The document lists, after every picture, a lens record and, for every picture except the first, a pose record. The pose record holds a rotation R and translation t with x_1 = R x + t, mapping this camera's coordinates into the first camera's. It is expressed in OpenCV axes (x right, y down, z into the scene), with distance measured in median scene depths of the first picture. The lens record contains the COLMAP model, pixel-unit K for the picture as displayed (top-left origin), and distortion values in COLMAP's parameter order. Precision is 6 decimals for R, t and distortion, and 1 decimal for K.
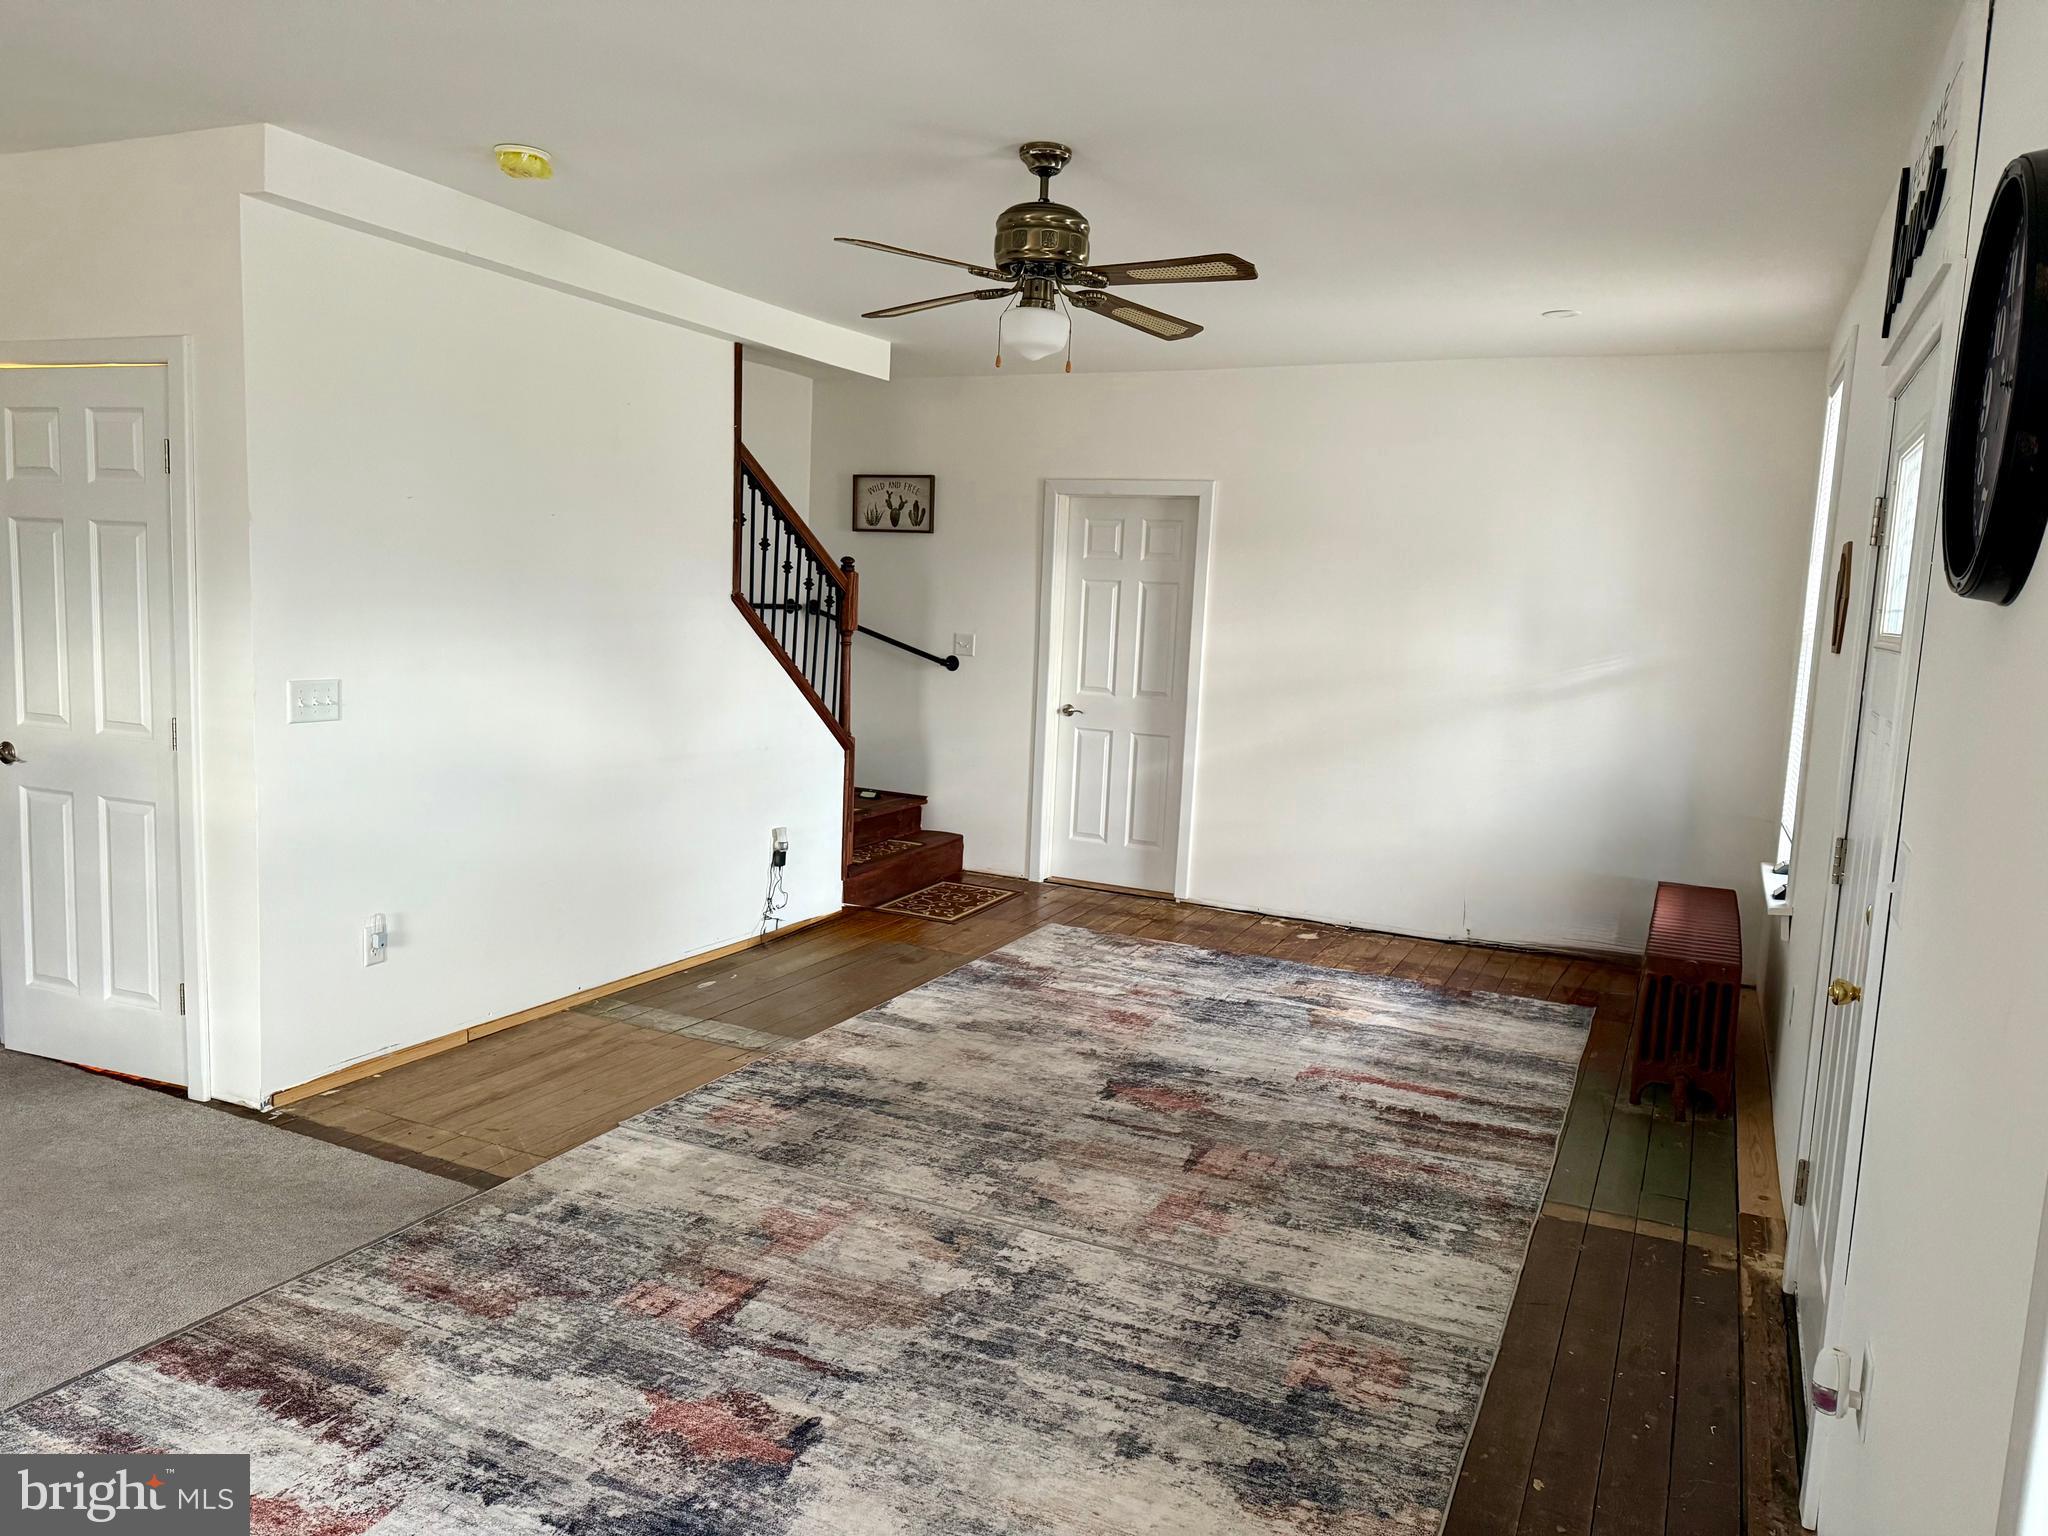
lens RADIAL K [[1427.0, 0, 1034.8], [0, 1427.0, 762.8], [0, 0, 1]] dist [0.106592, -0.032587]
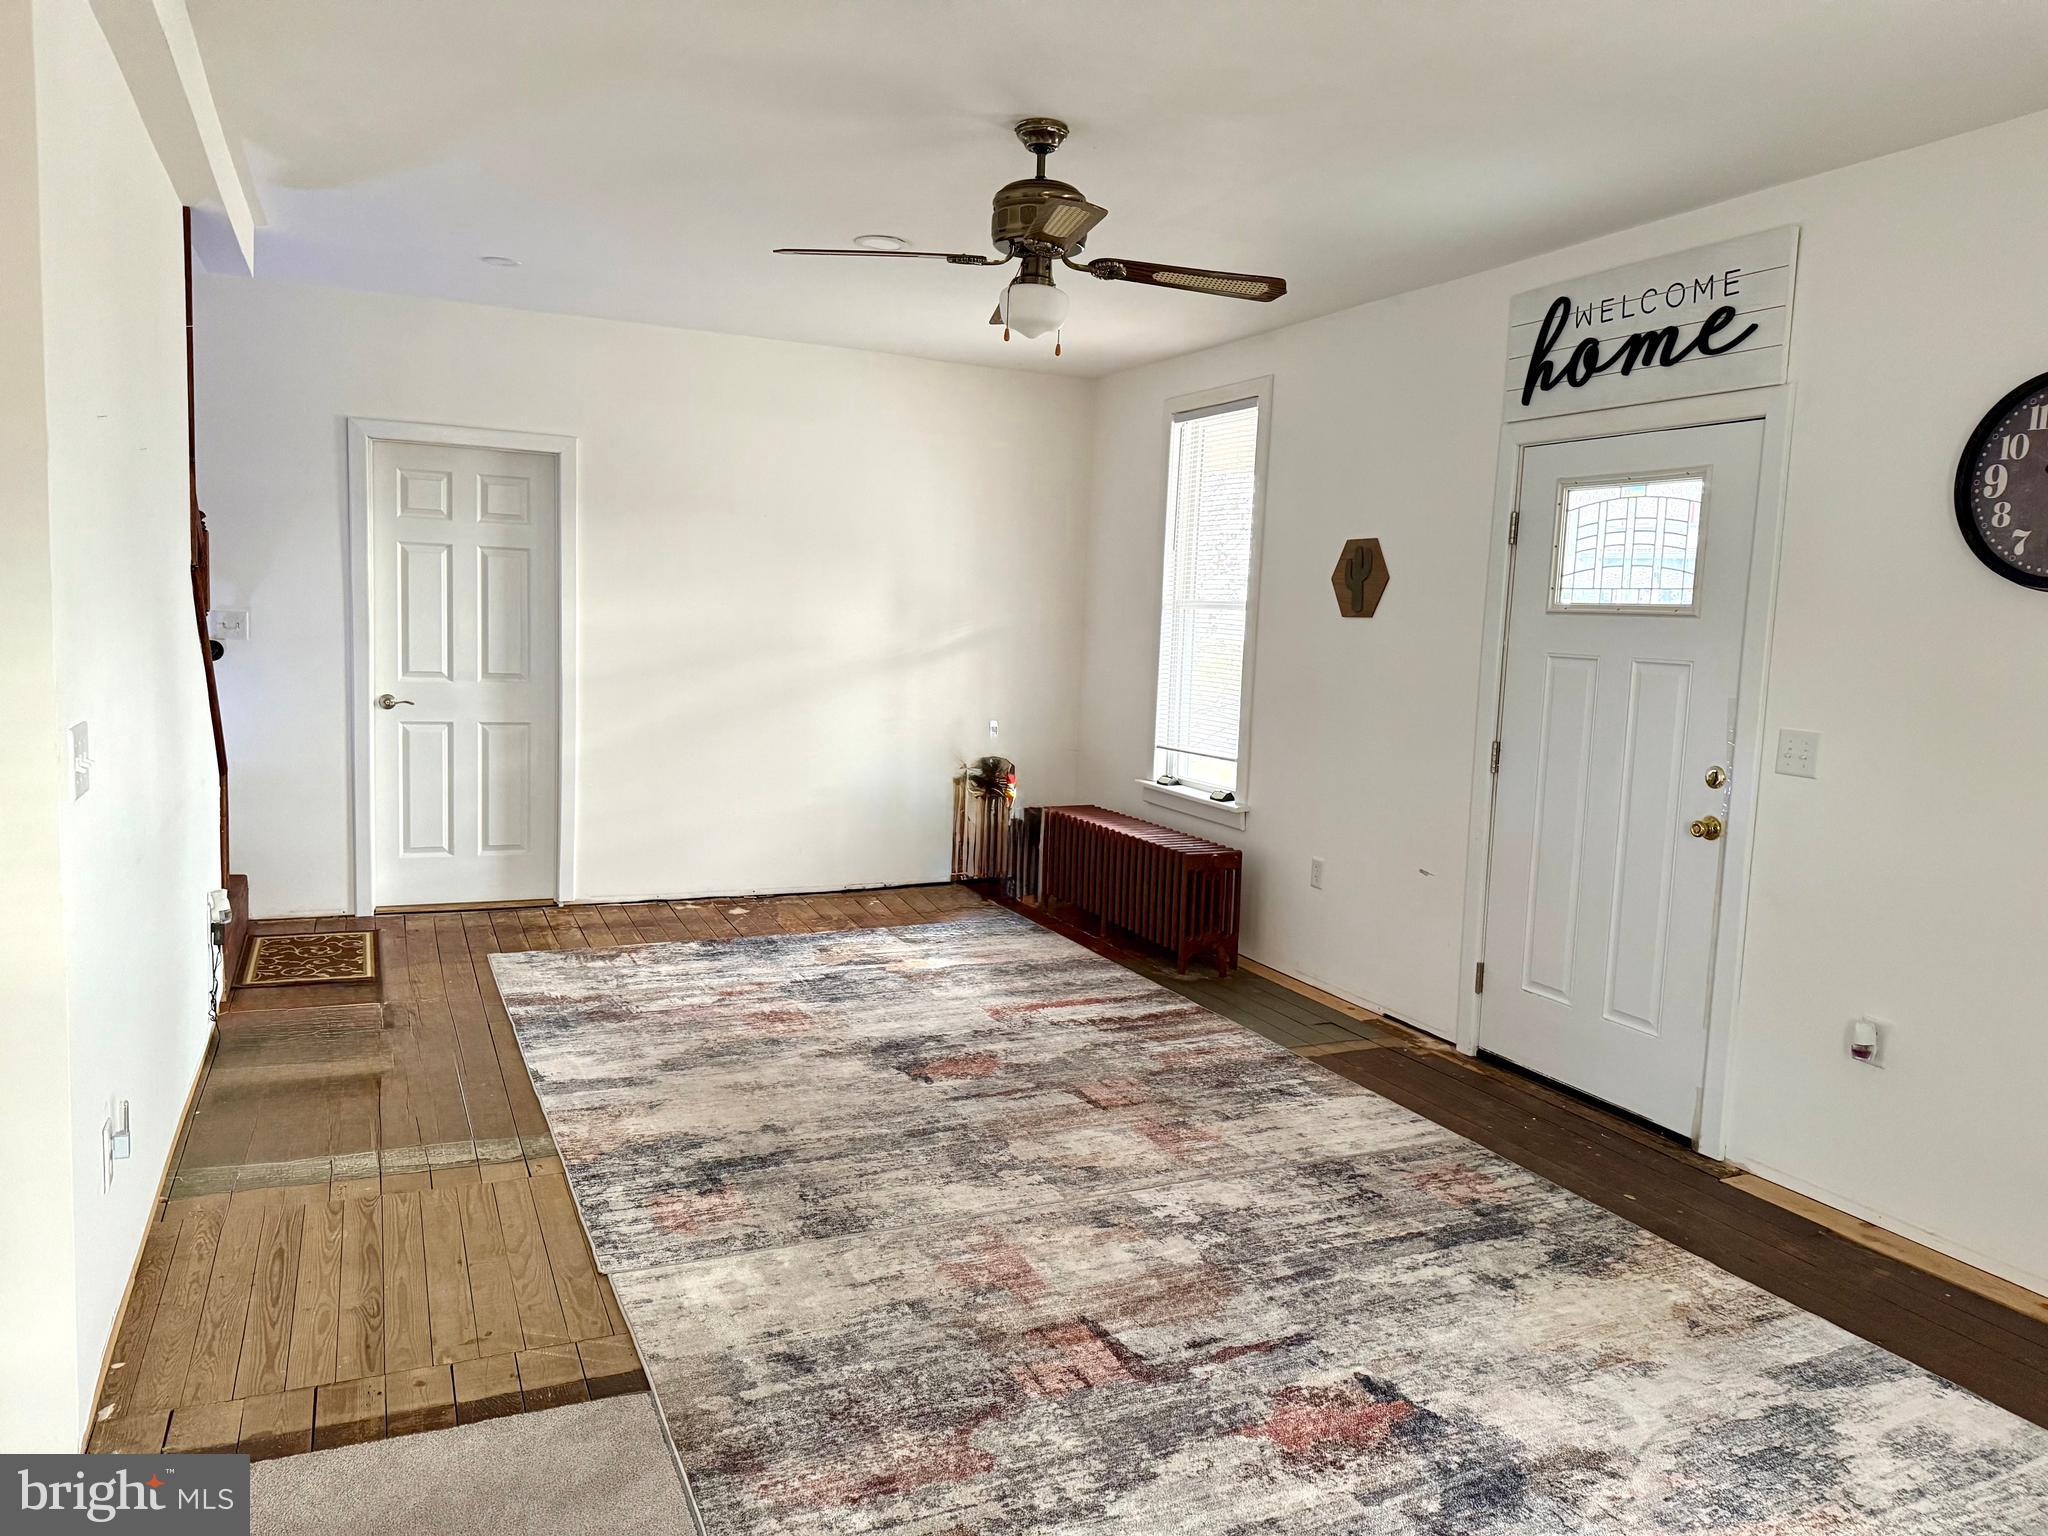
lens RADIAL K [[1427.0, 0, 1035.0], [0, 1427.0, 753.3], [0, 0, 1]] dist [0.106592, -0.032587]
pose [[0.637905, -0.097727, 0.763889, -0.650036], [0.082643, 0.994875, 0.058265, -0.043986], [-0.765668, 0.025962, 0.642712, 0.307731]]
